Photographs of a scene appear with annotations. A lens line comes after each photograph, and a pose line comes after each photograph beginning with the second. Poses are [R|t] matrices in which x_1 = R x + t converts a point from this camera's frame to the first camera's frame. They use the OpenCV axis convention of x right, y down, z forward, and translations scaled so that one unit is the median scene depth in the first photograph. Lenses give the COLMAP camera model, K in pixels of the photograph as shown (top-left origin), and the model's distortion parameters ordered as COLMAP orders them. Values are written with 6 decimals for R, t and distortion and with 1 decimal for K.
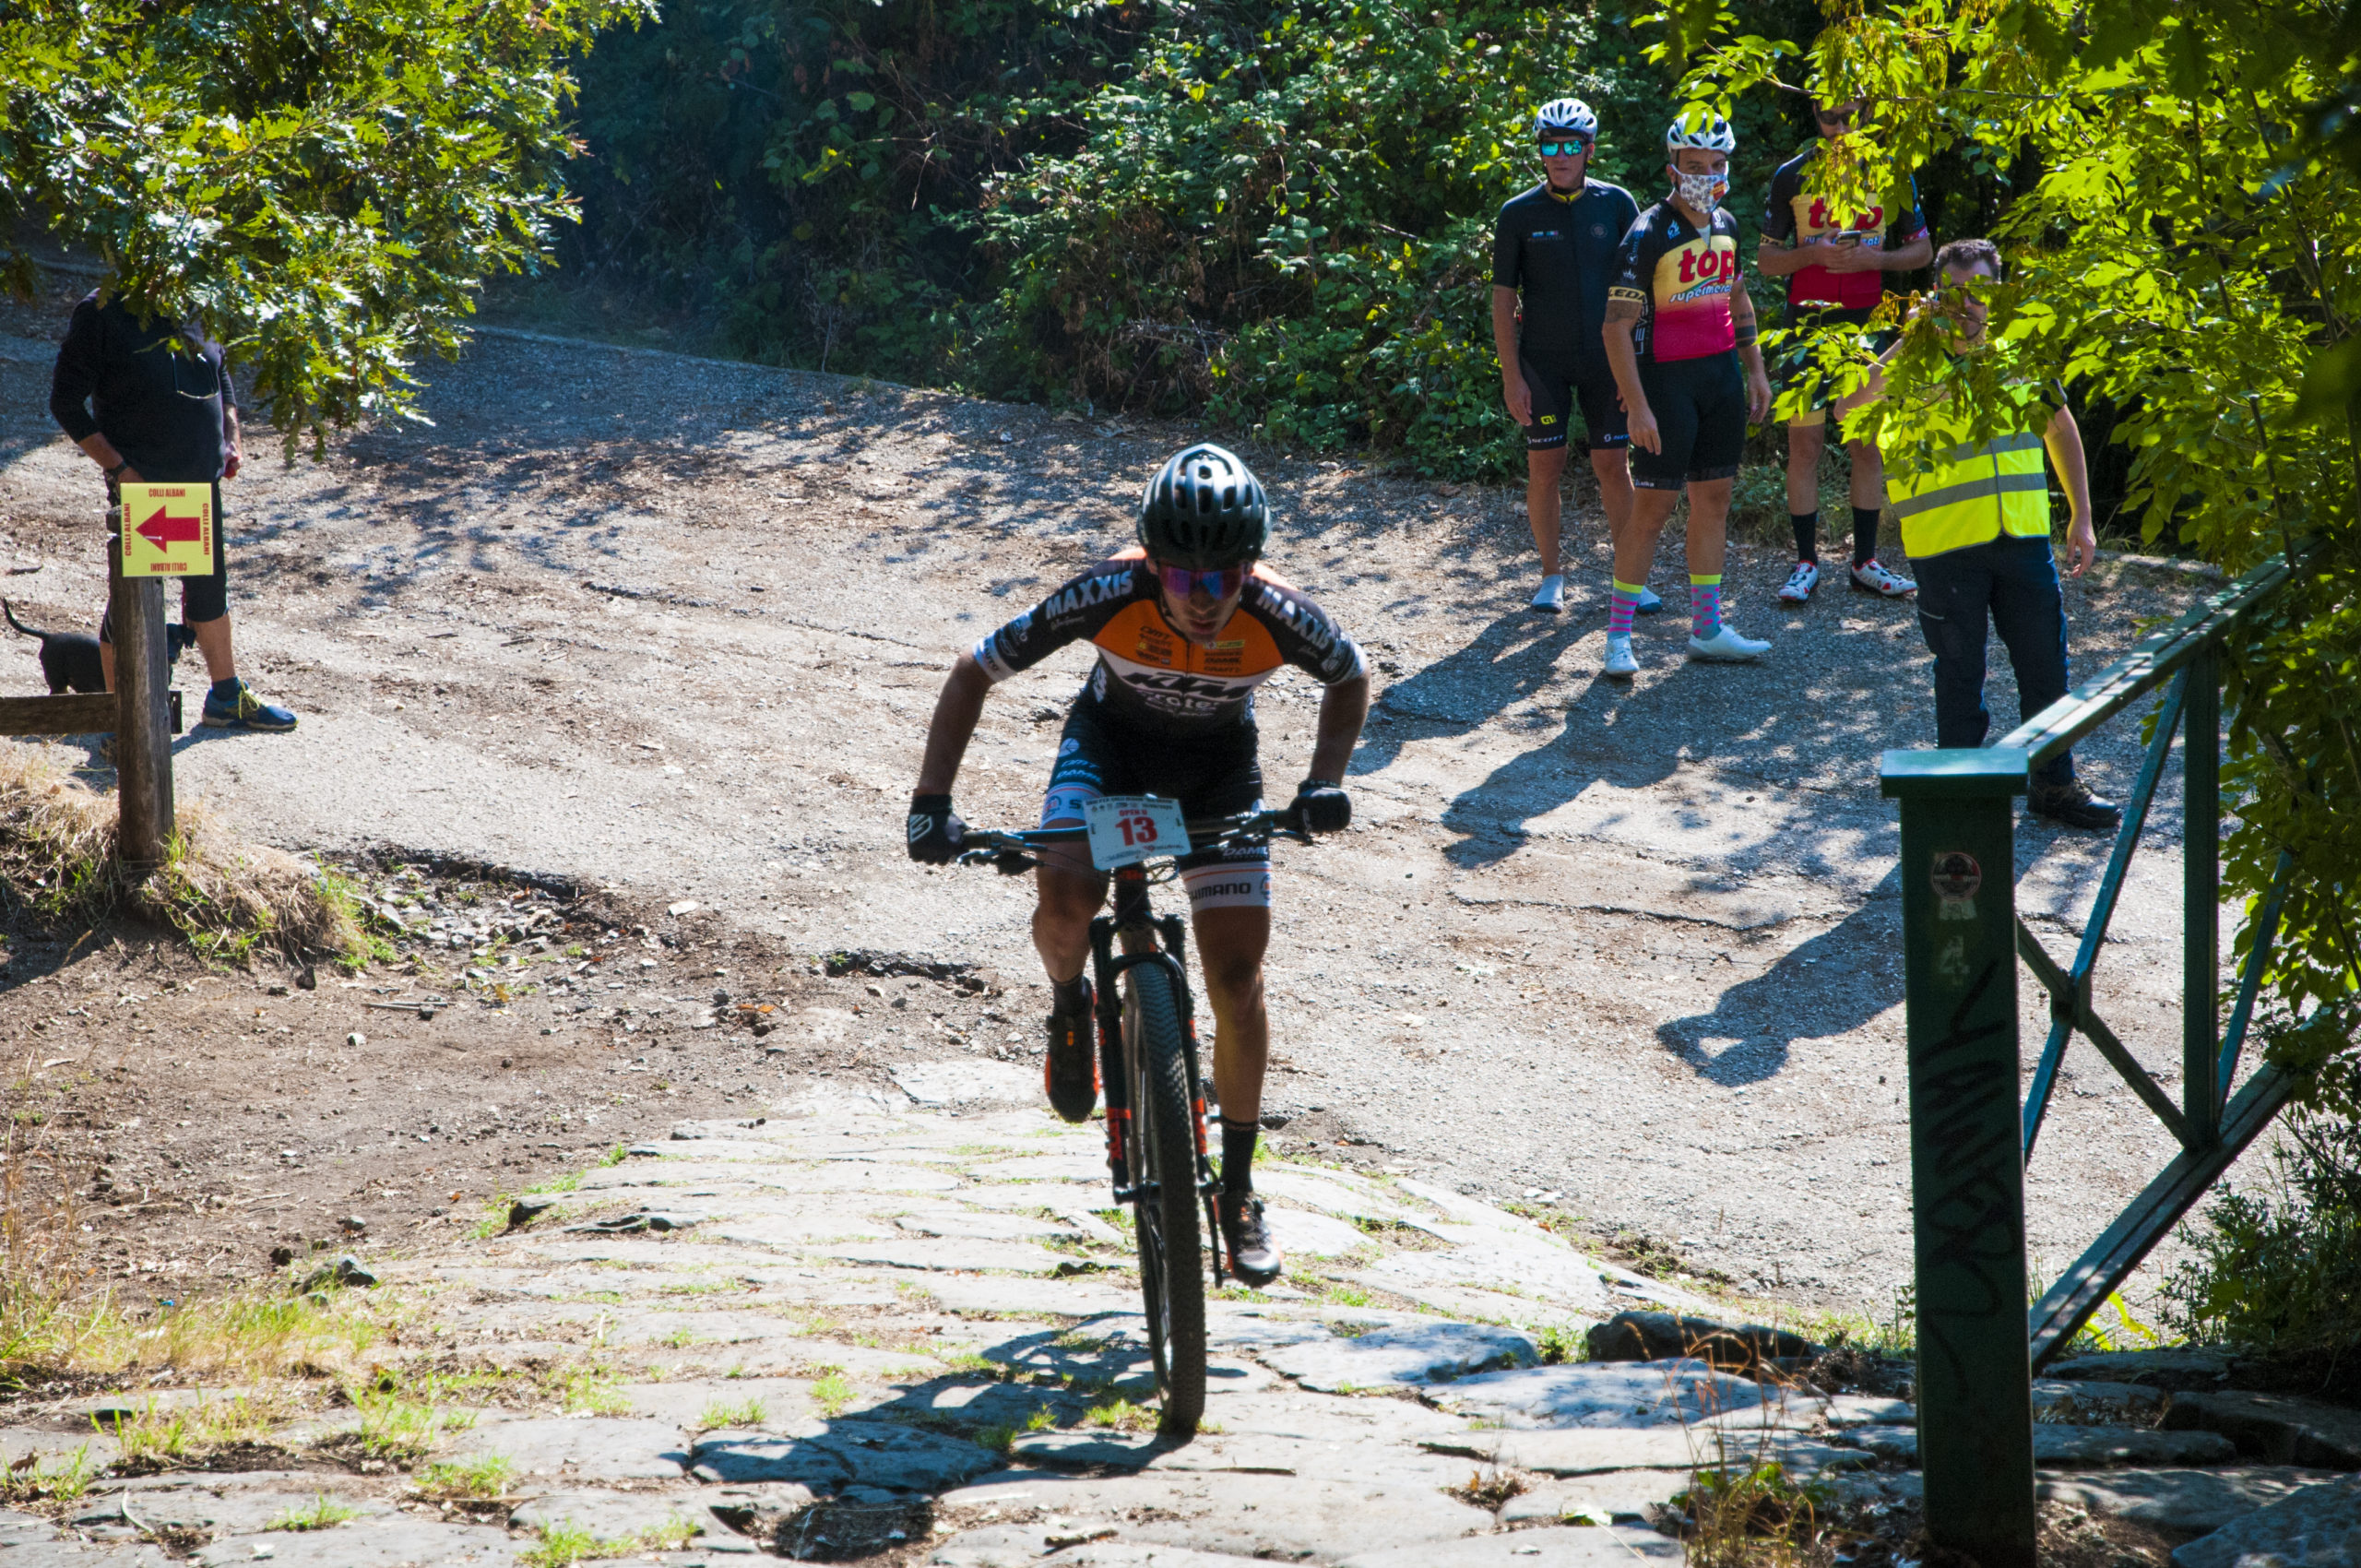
lens RADIAL K [[6187.6, 0, 1166.2], [0, 6187.6, 775.7], [0, 0, 1]] dist [0.432381, 0.000000]
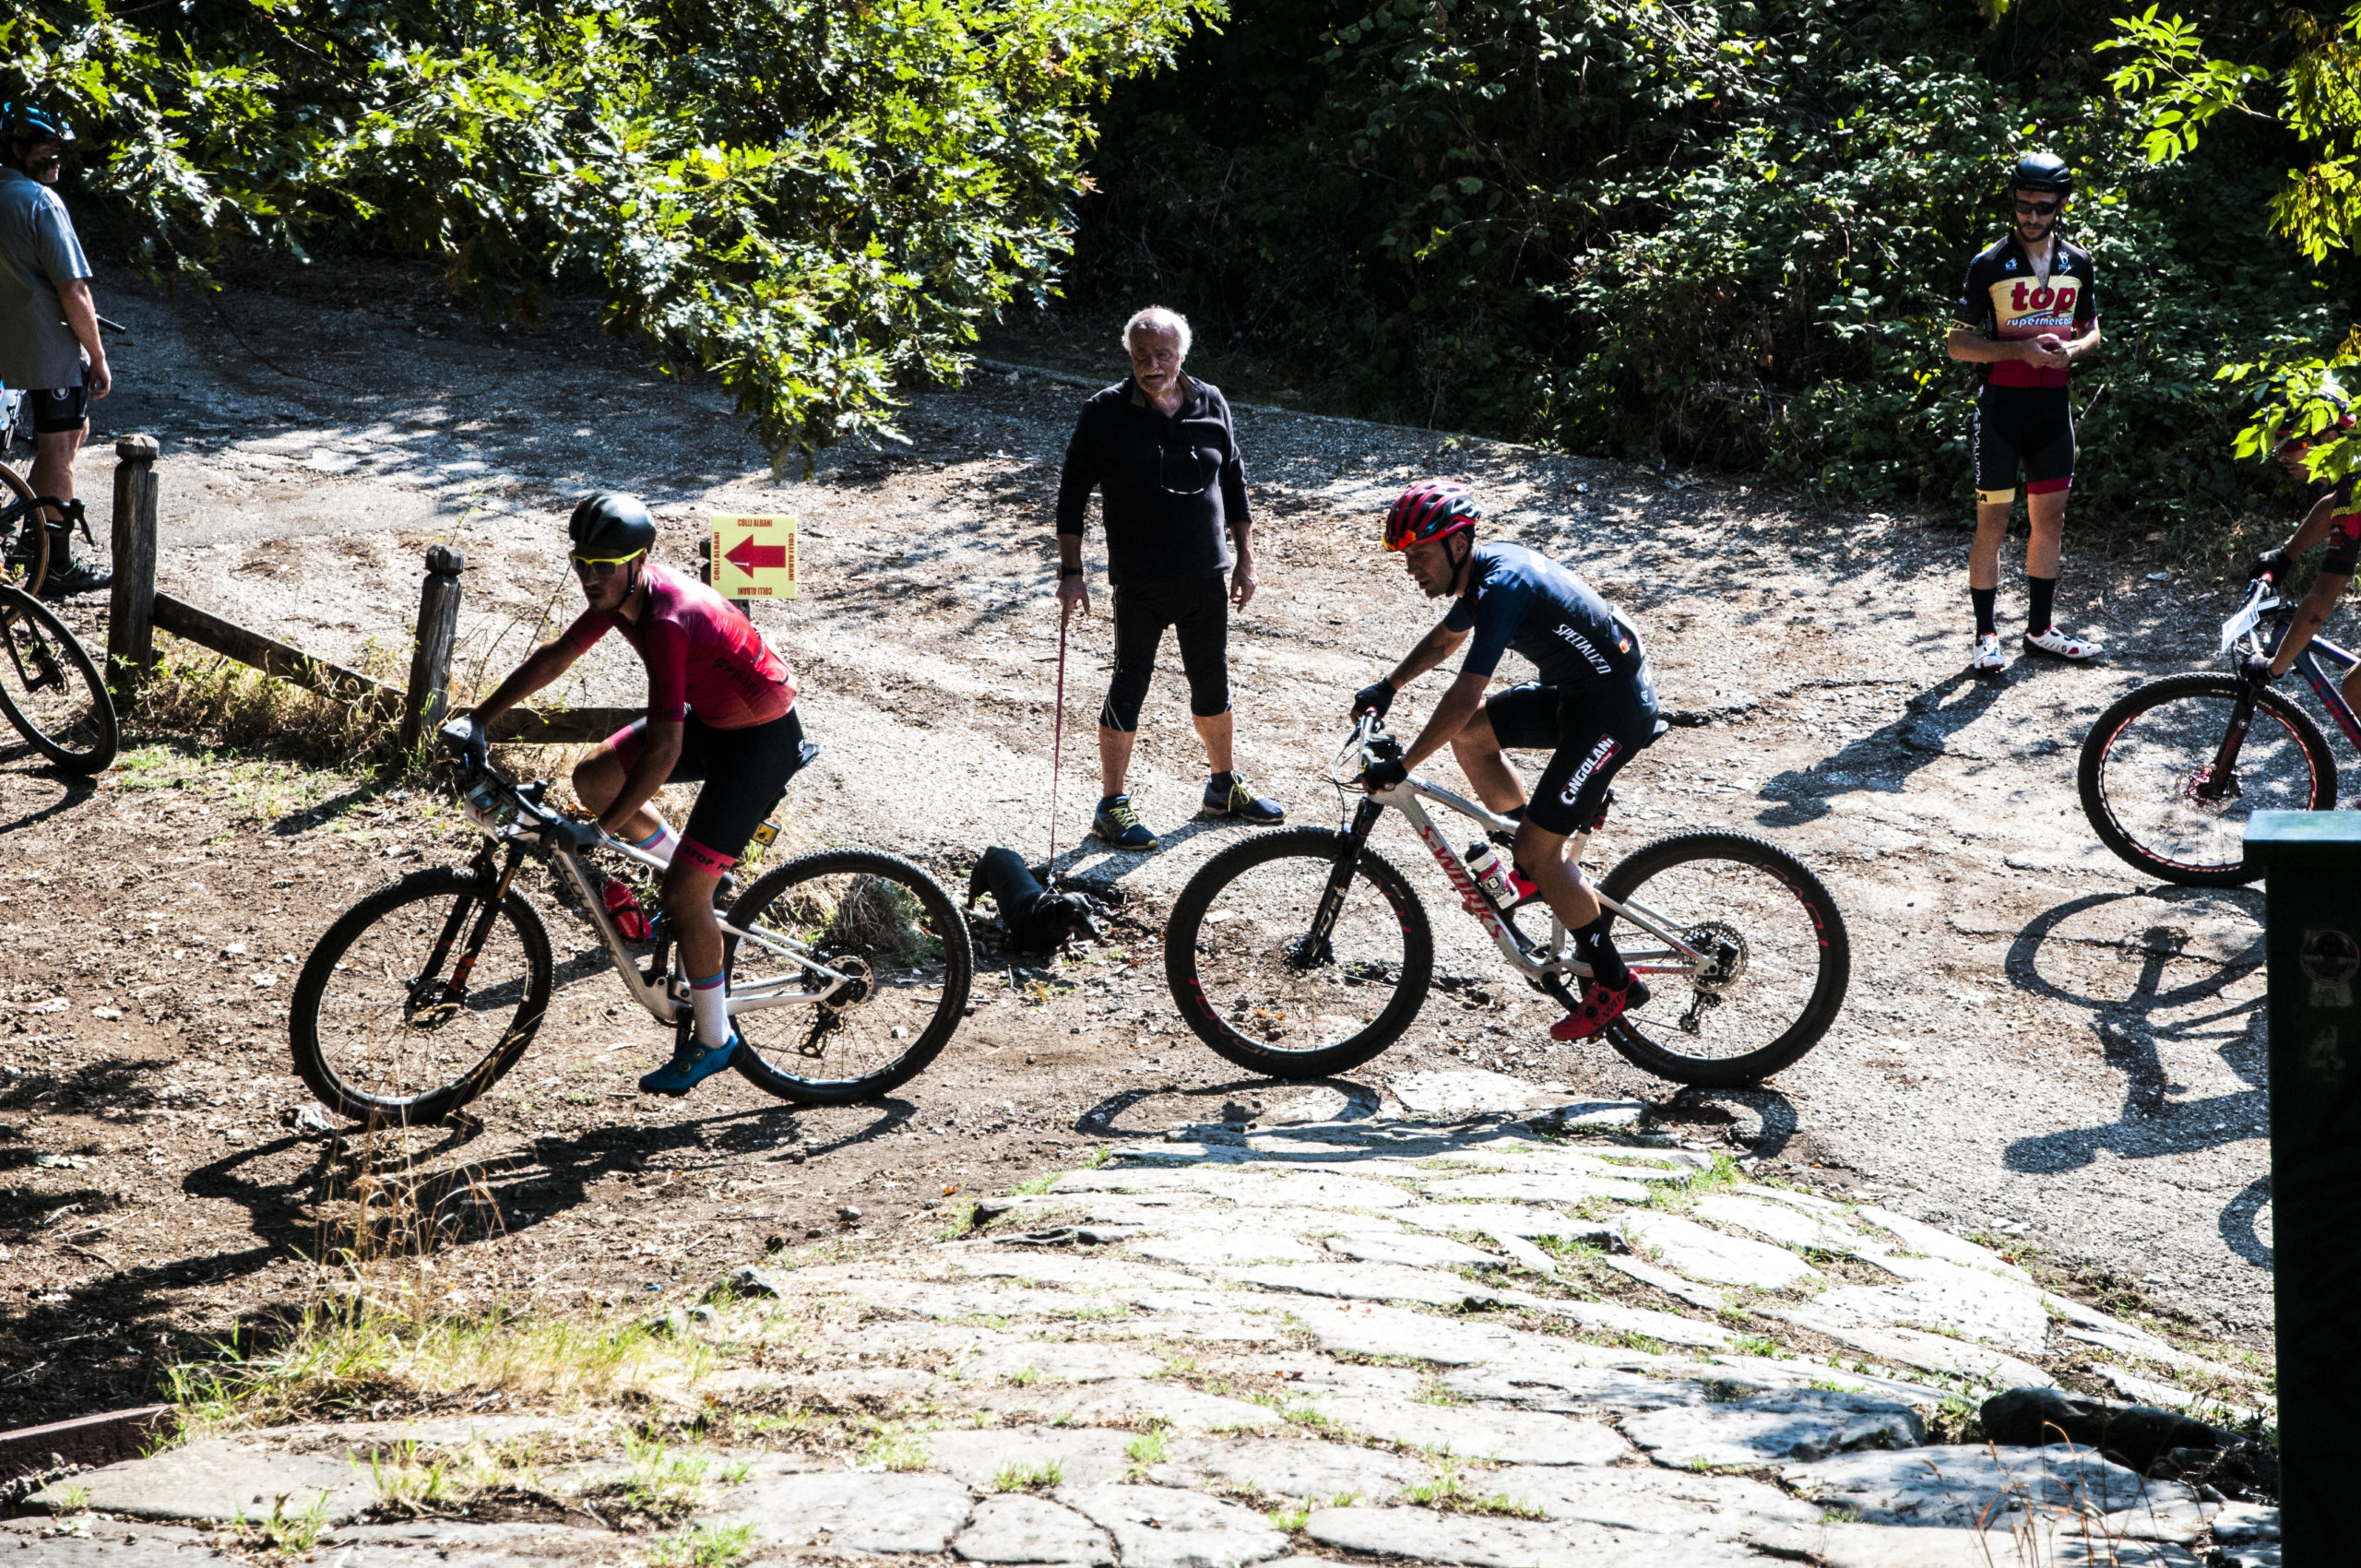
lens RADIAL K [[5079.3, 0, 1180.9], [0, 5079.3, 810.9], [0, 0, 1]] dist [0.299505, 0.000000]
pose [[0.991168, 0.023265, -0.130555, 0.030682], [-0.022624, 0.999724, 0.006390, -0.002484], [0.130668, -0.003380, 0.991420, 0.134320]]
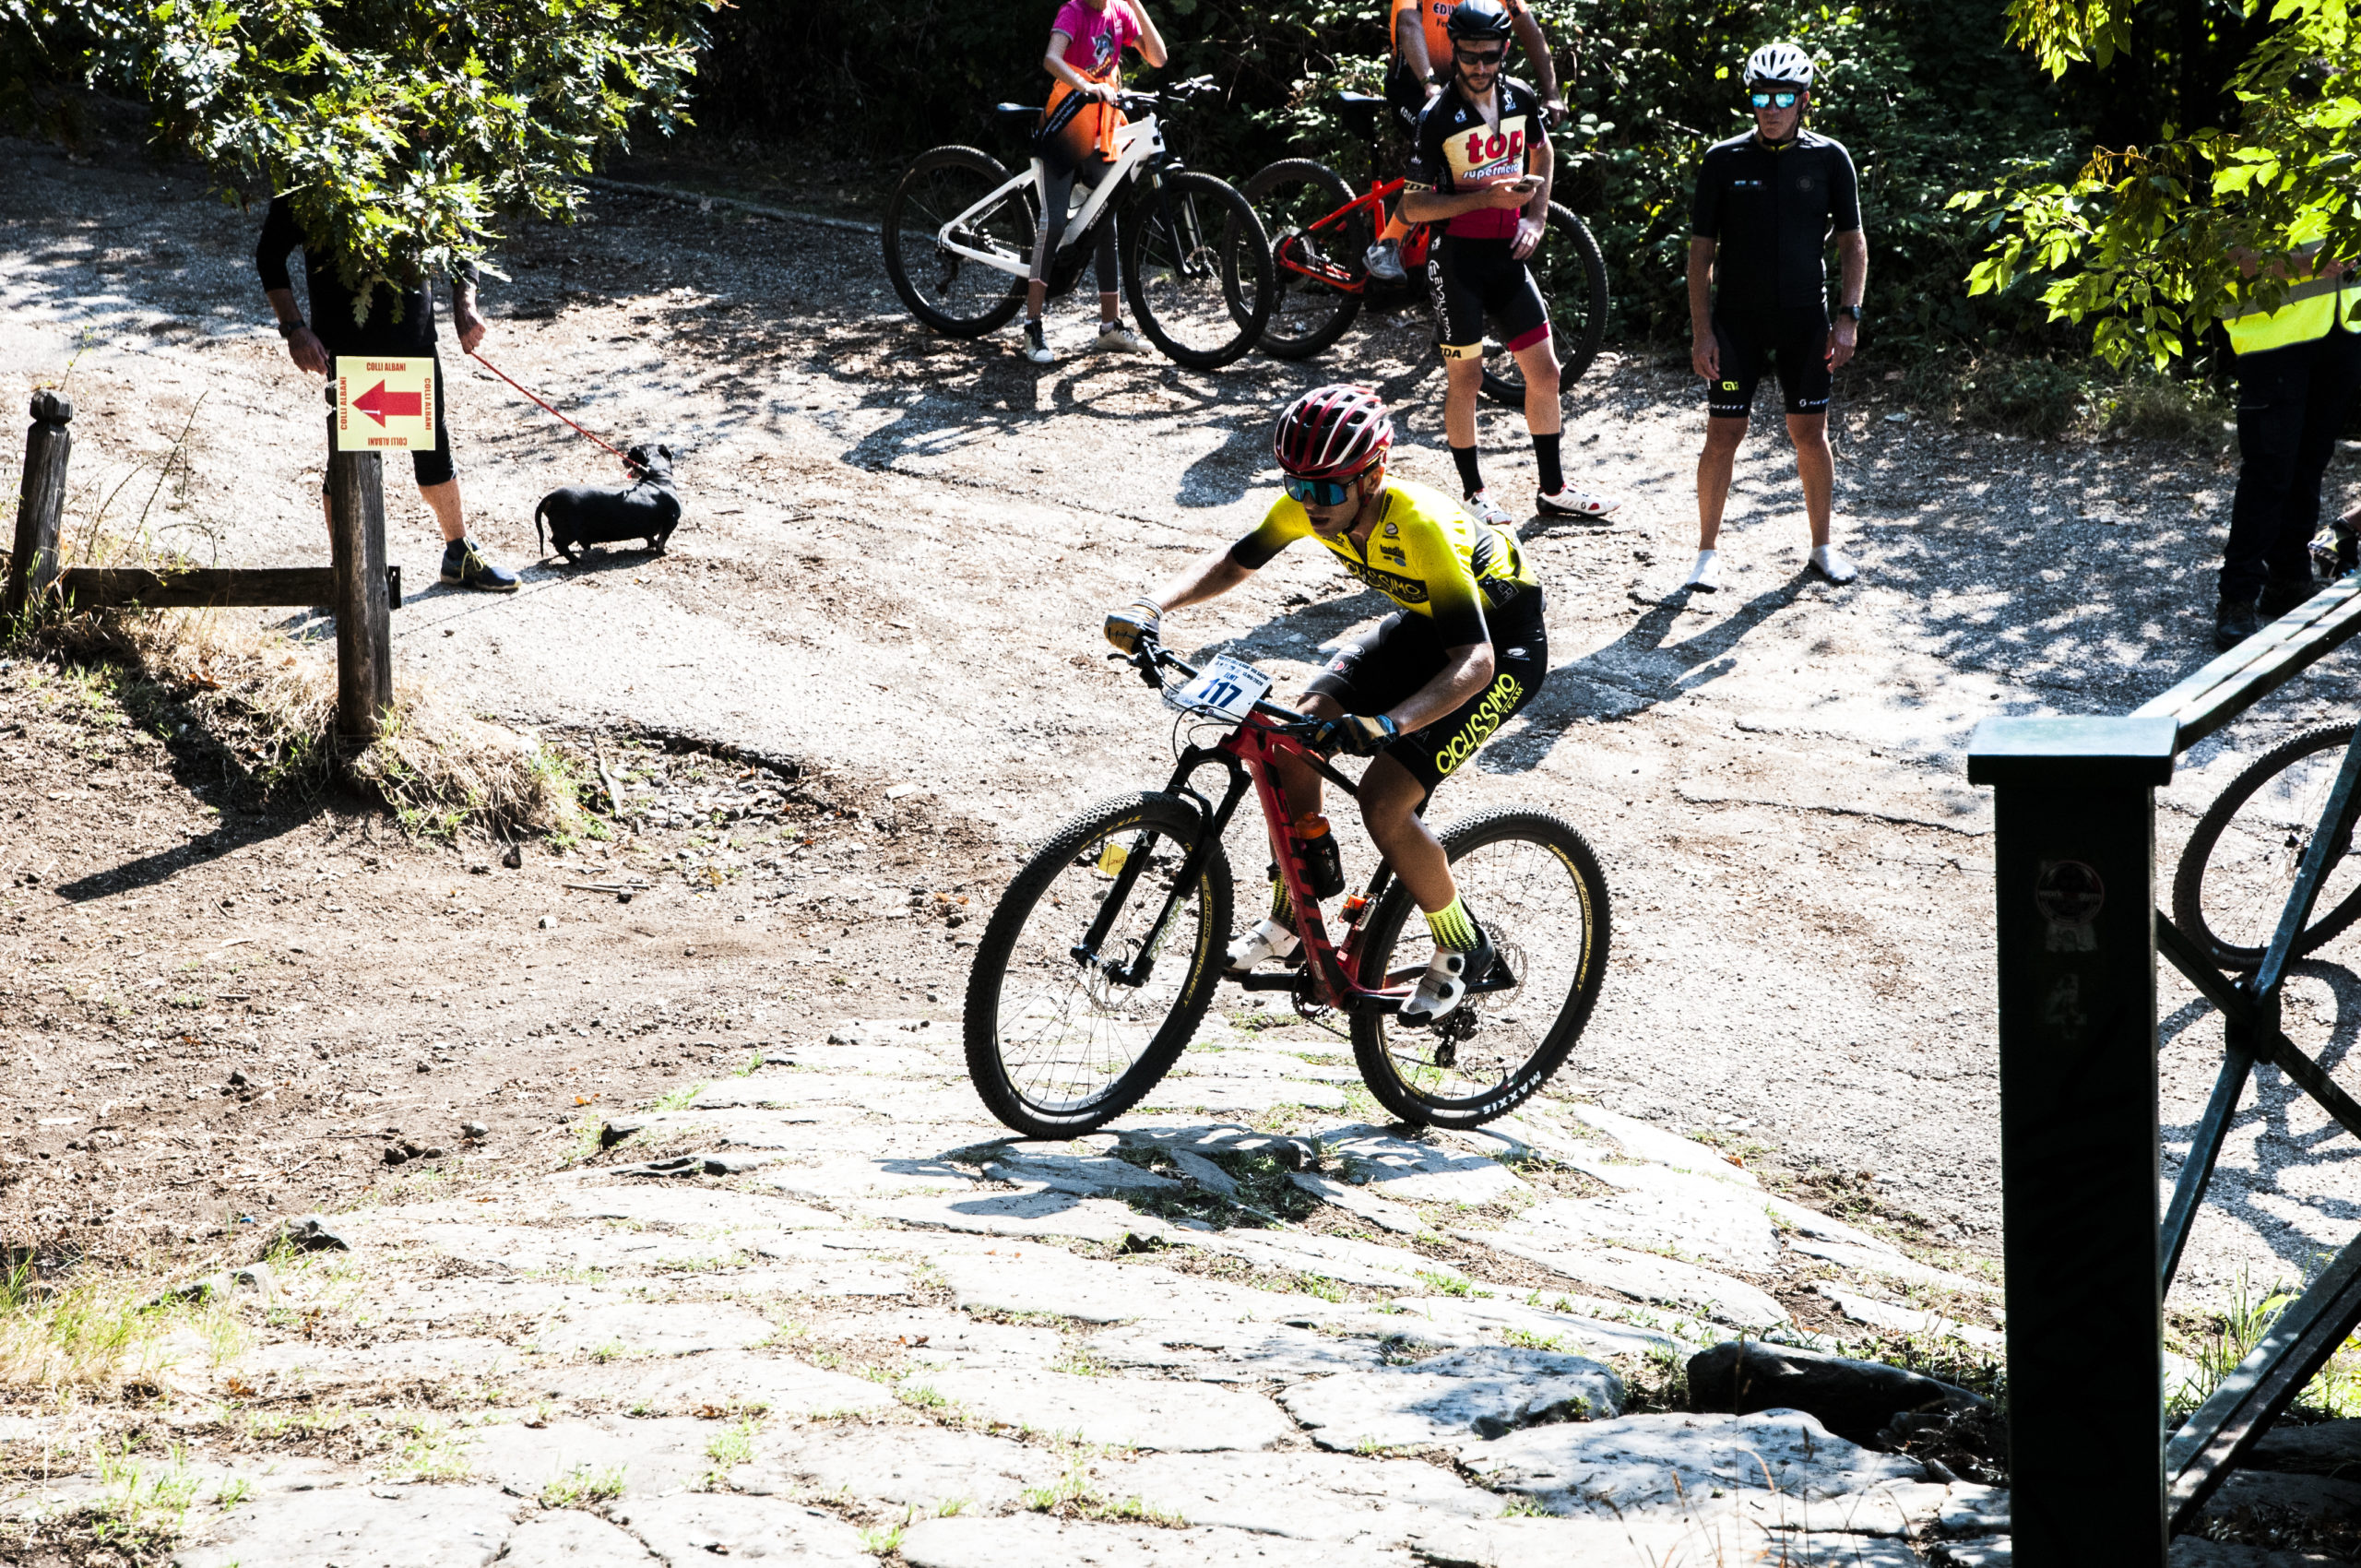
lens RADIAL K [[5079.3, 0, 1181.8], [0, 5079.3, 789.9], [0, 0, 1]] dist [0.299505, 0.000000]
pose [[0.996335, 0.018166, -0.083588, 0.036594], [-0.015410, 0.999320, 0.033505, -0.007169], [0.084140, -0.032094, 0.995937, 0.197211]]
